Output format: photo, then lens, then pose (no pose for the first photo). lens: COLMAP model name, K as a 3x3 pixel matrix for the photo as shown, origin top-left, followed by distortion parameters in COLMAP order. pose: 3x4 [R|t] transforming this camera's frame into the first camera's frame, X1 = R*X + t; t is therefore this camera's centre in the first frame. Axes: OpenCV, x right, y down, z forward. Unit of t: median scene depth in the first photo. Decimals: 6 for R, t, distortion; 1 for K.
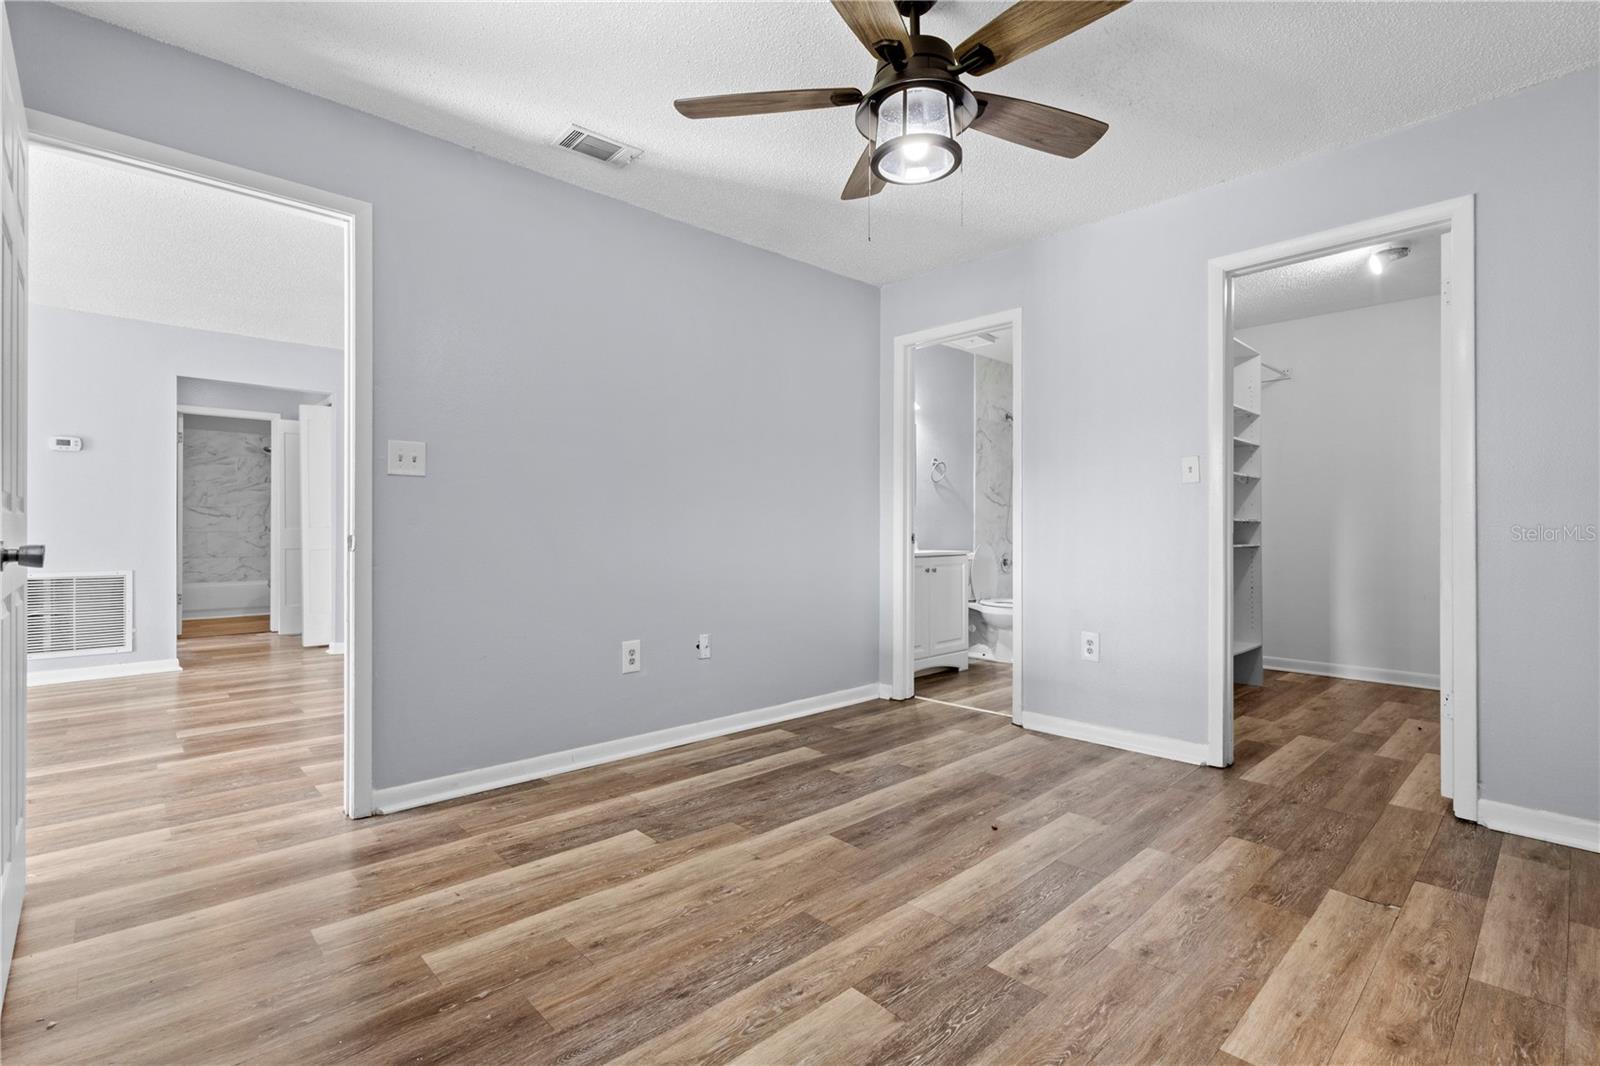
lens RADIAL K [[743.4, 0, 805.6], [0, 743.4, 533.2], [0, 0, 1]] dist [0.000843, 0.000744]
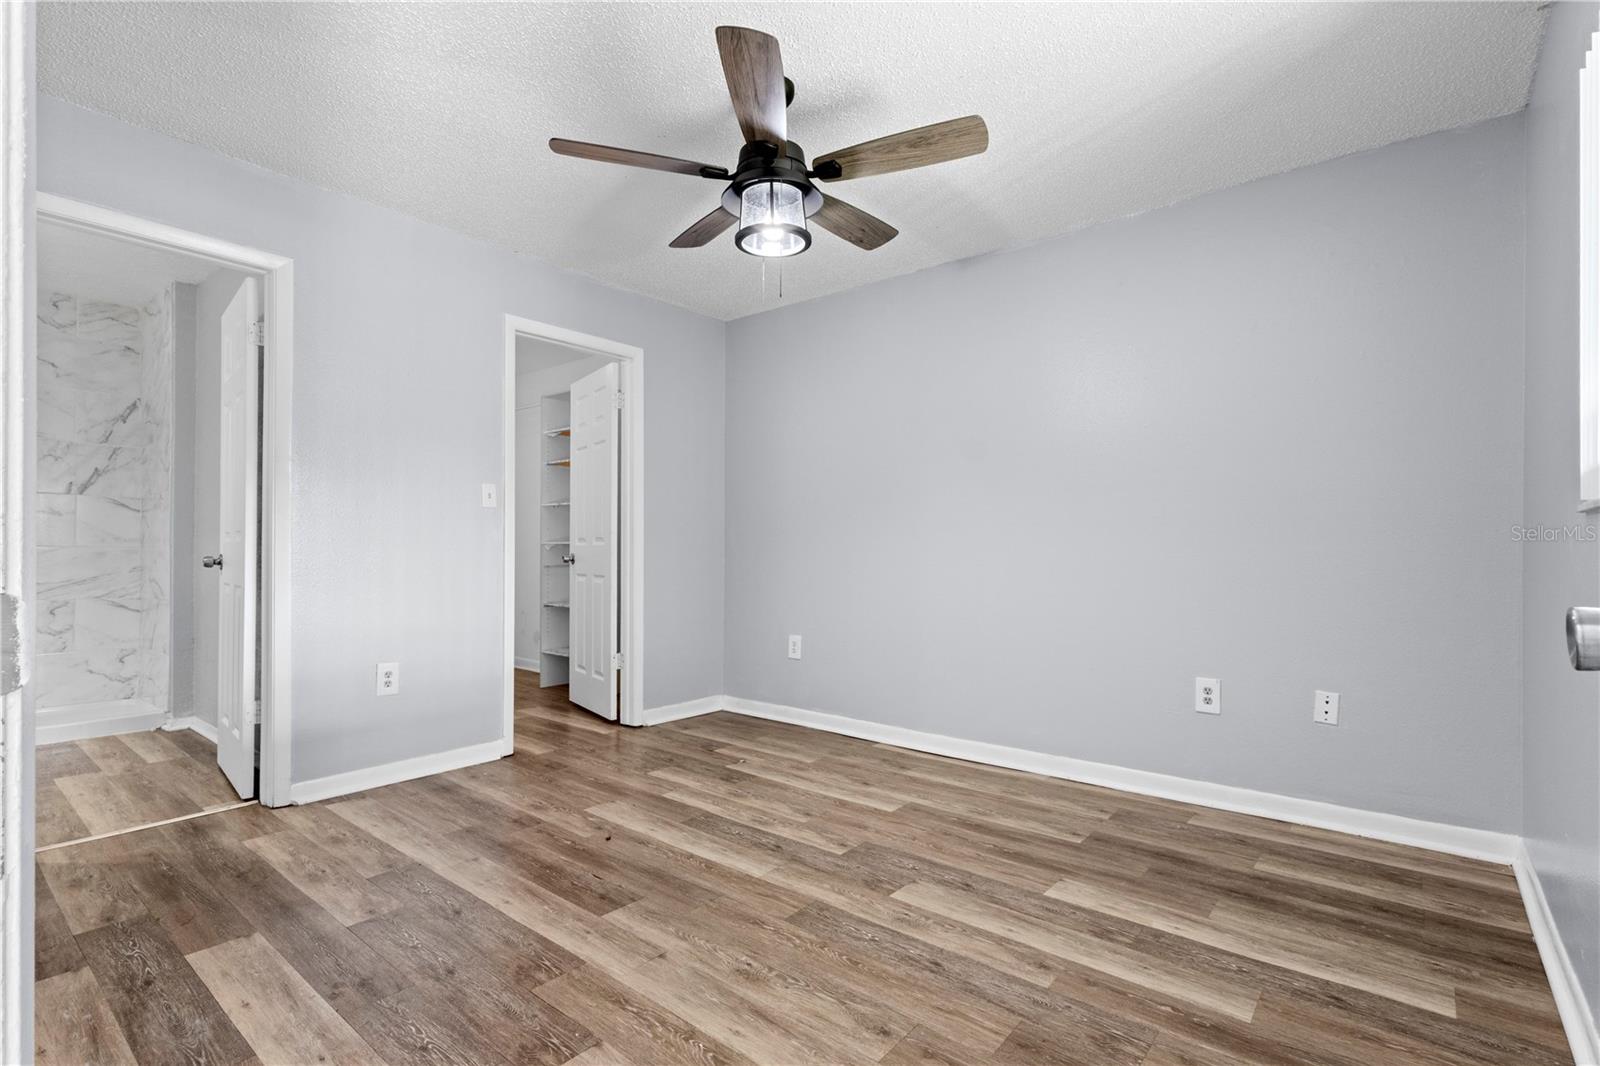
lens RADIAL K [[743.4, 0, 805.6], [0, 743.4, 533.2], [0, 0, 1]] dist [0.000843, 0.000744]
pose [[-0.126571, 0.021126, 0.991733, -0.784313], [-0.000869, 0.999770, -0.021409, -0.007068], [-0.991957, -0.003572, -0.126524, 0.824053]]
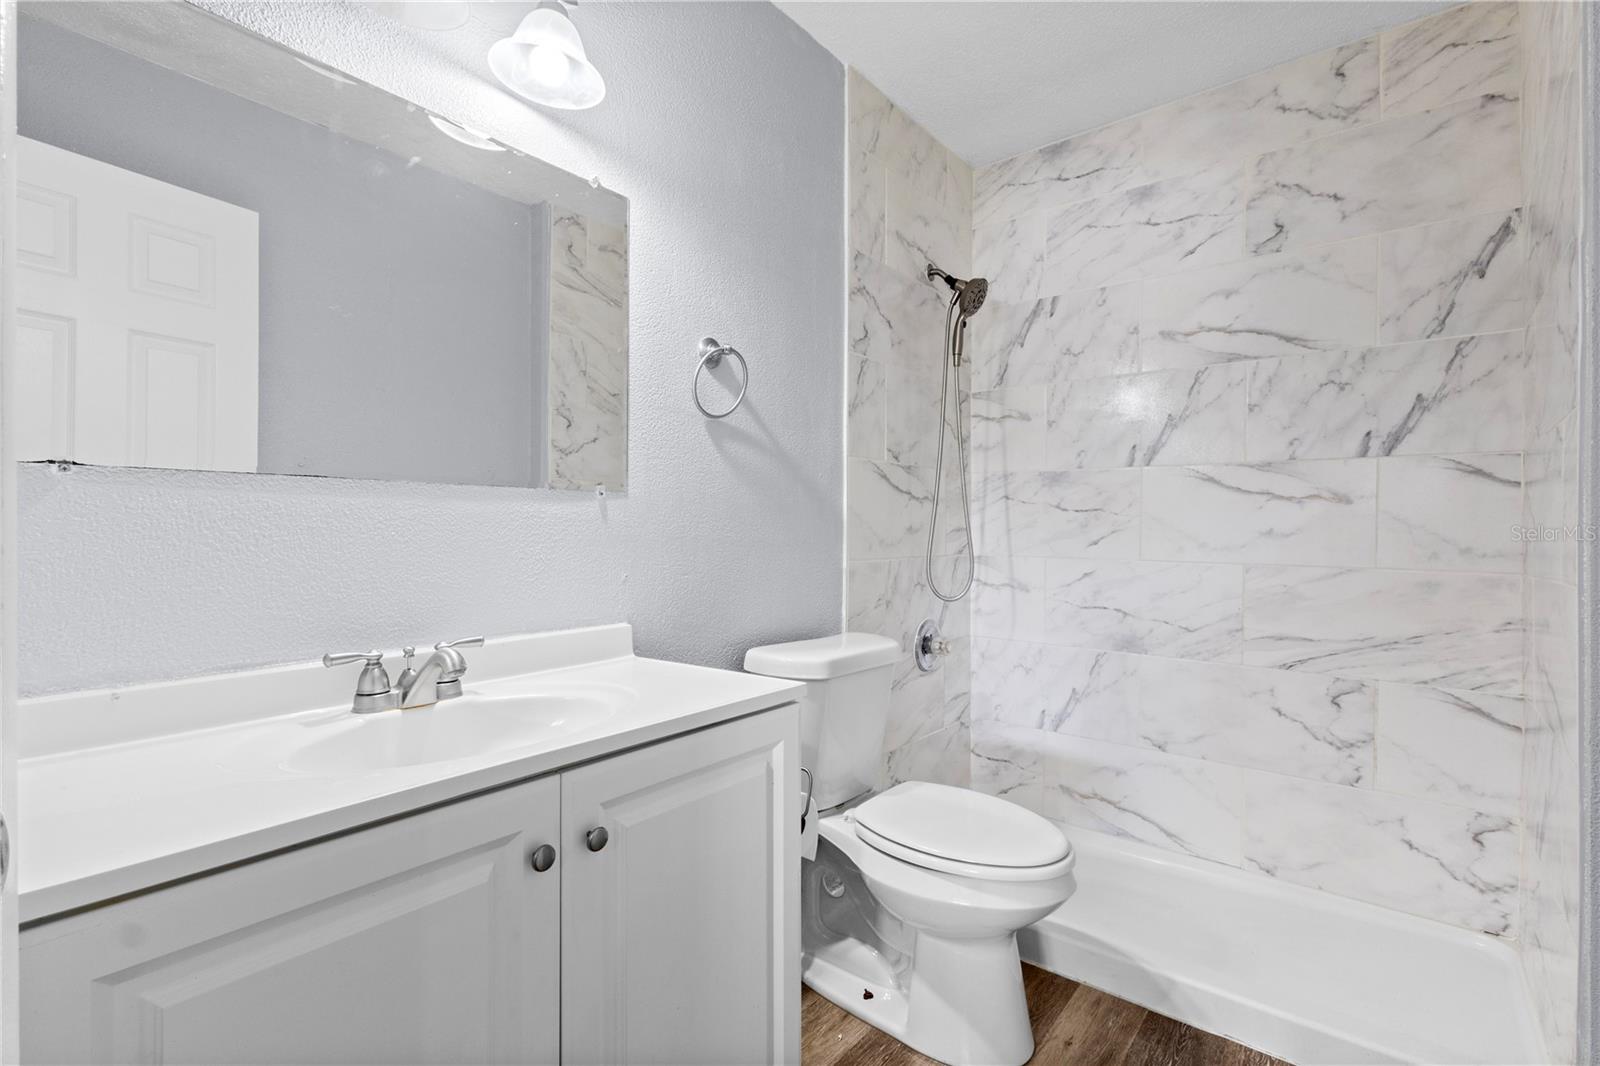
lens RADIAL K [[747.1, 0, 800.9], [0, 747.1, 541.8], [0, 0, 1]] dist [0.002109, 0.000538]
pose [[0.991541, -0.001291, 0.129785, 0.378465], [-0.000420, 0.999913, 0.013160, -0.049346], [-0.129791, -0.013104, 0.991455, 1.537424]]
